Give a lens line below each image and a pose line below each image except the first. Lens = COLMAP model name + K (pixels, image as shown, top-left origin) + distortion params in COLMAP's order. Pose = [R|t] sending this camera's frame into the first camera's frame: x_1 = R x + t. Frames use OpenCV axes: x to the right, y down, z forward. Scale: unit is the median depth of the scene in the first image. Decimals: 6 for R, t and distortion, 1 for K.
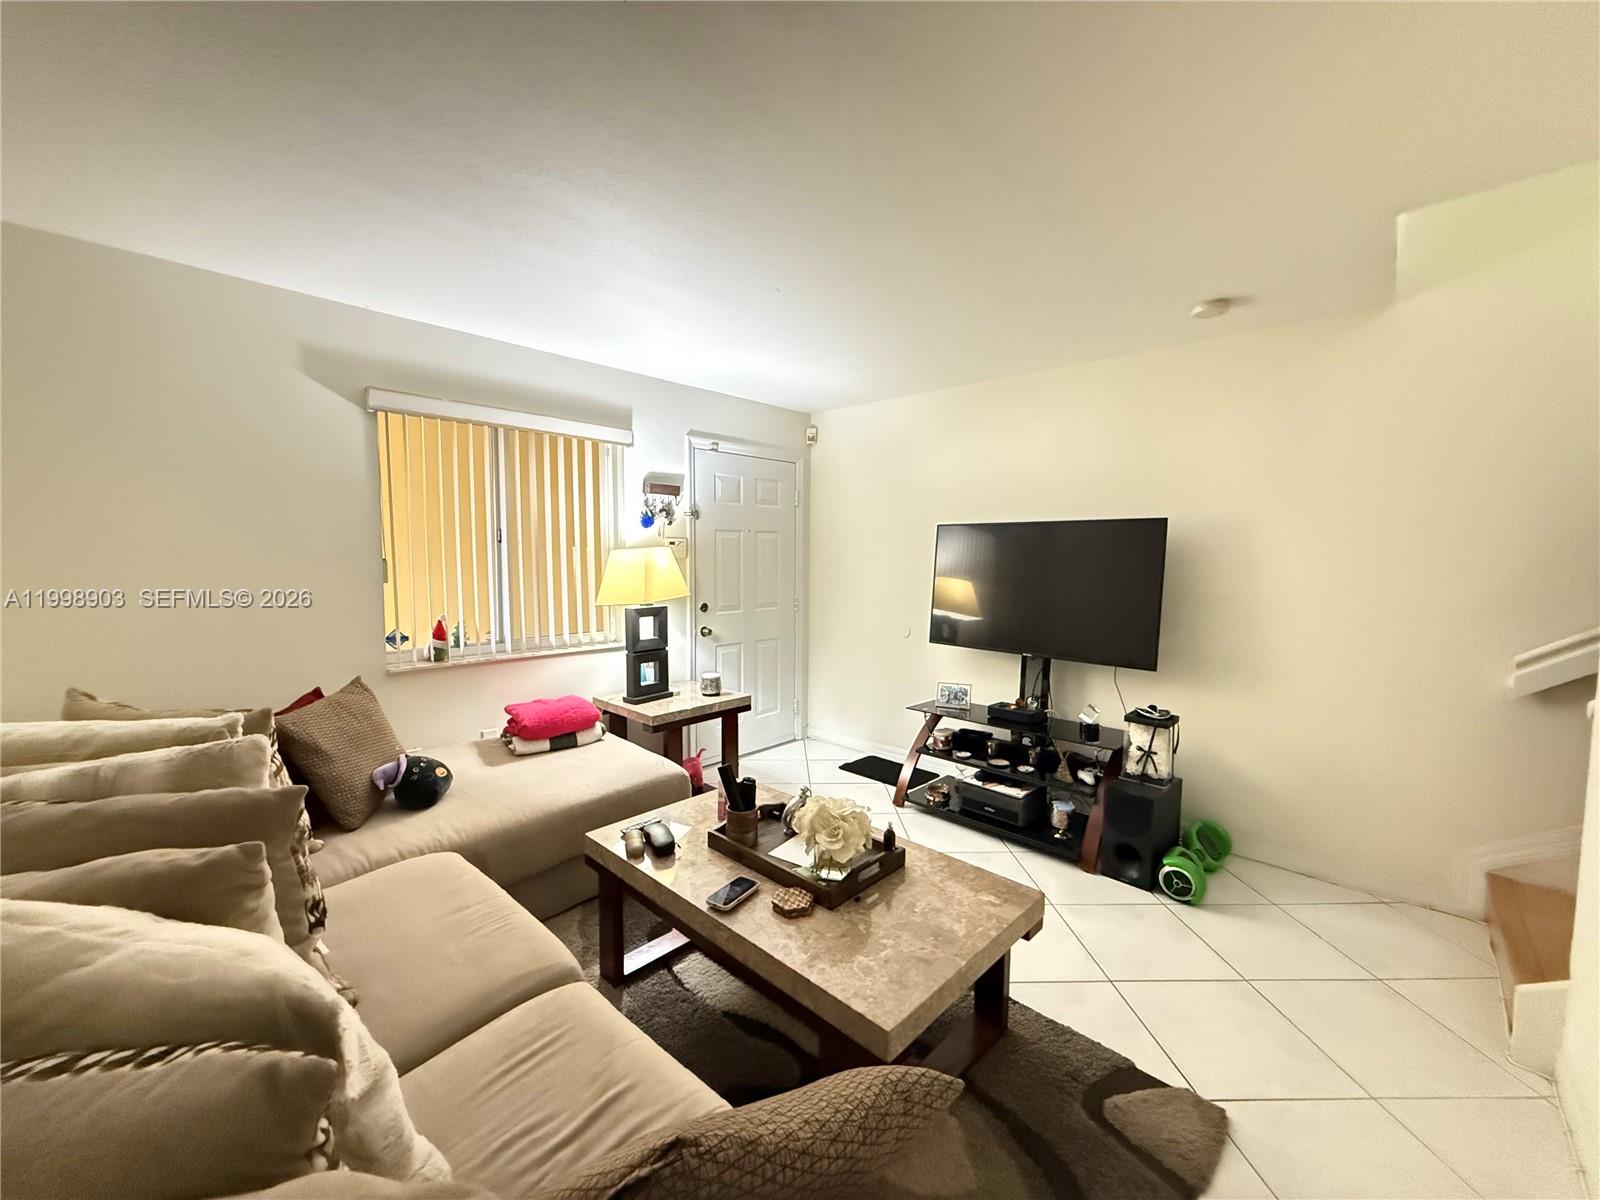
lens RADIAL K [[641.3, 0, 796.6], [0, 641.3, 598.4], [0, 0, 1]] dist [-0.000307, 0.000120]
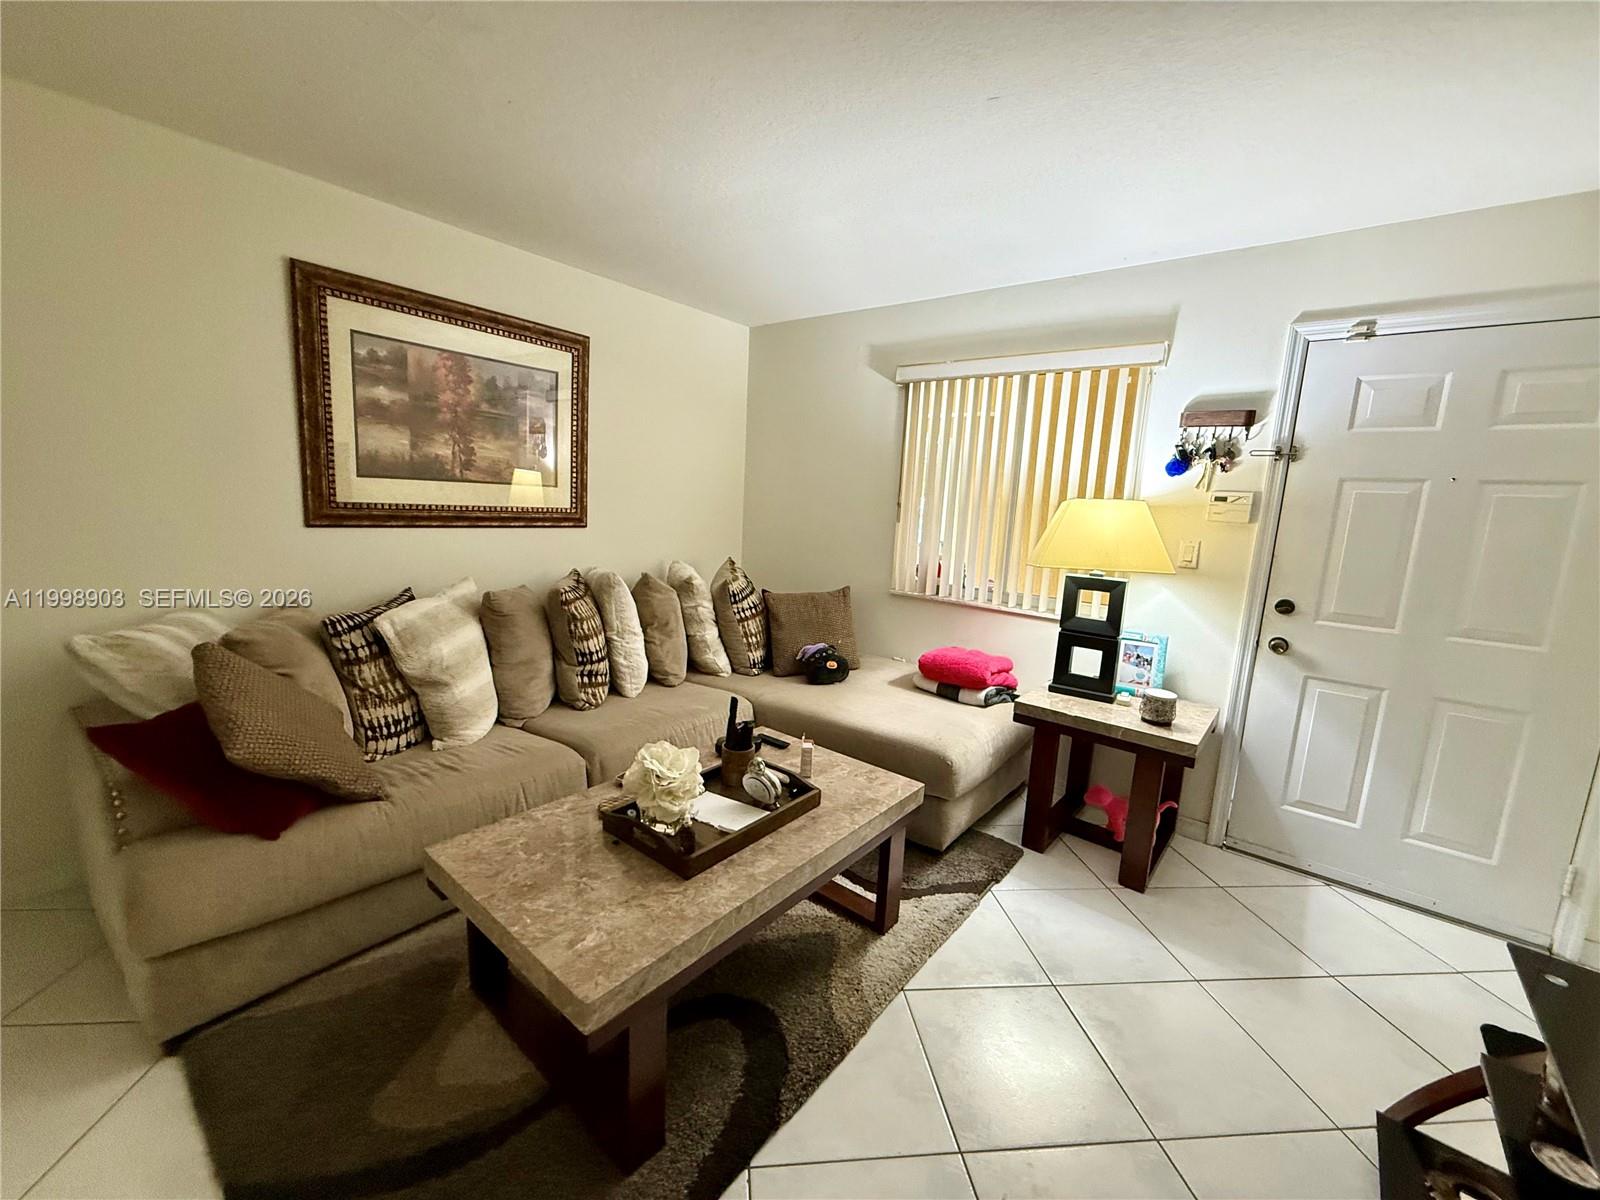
lens RADIAL K [[641.3, 0, 798.4], [0, 641.3, 602.3], [0, 0, 1]] dist [-0.000307, 0.000120]
pose [[0.081973, 0.161798, -0.983413, 0.462878], [-0.124283, 0.980691, 0.150990, -0.027290], [0.988855, 0.109844, 0.100499, 0.526037]]
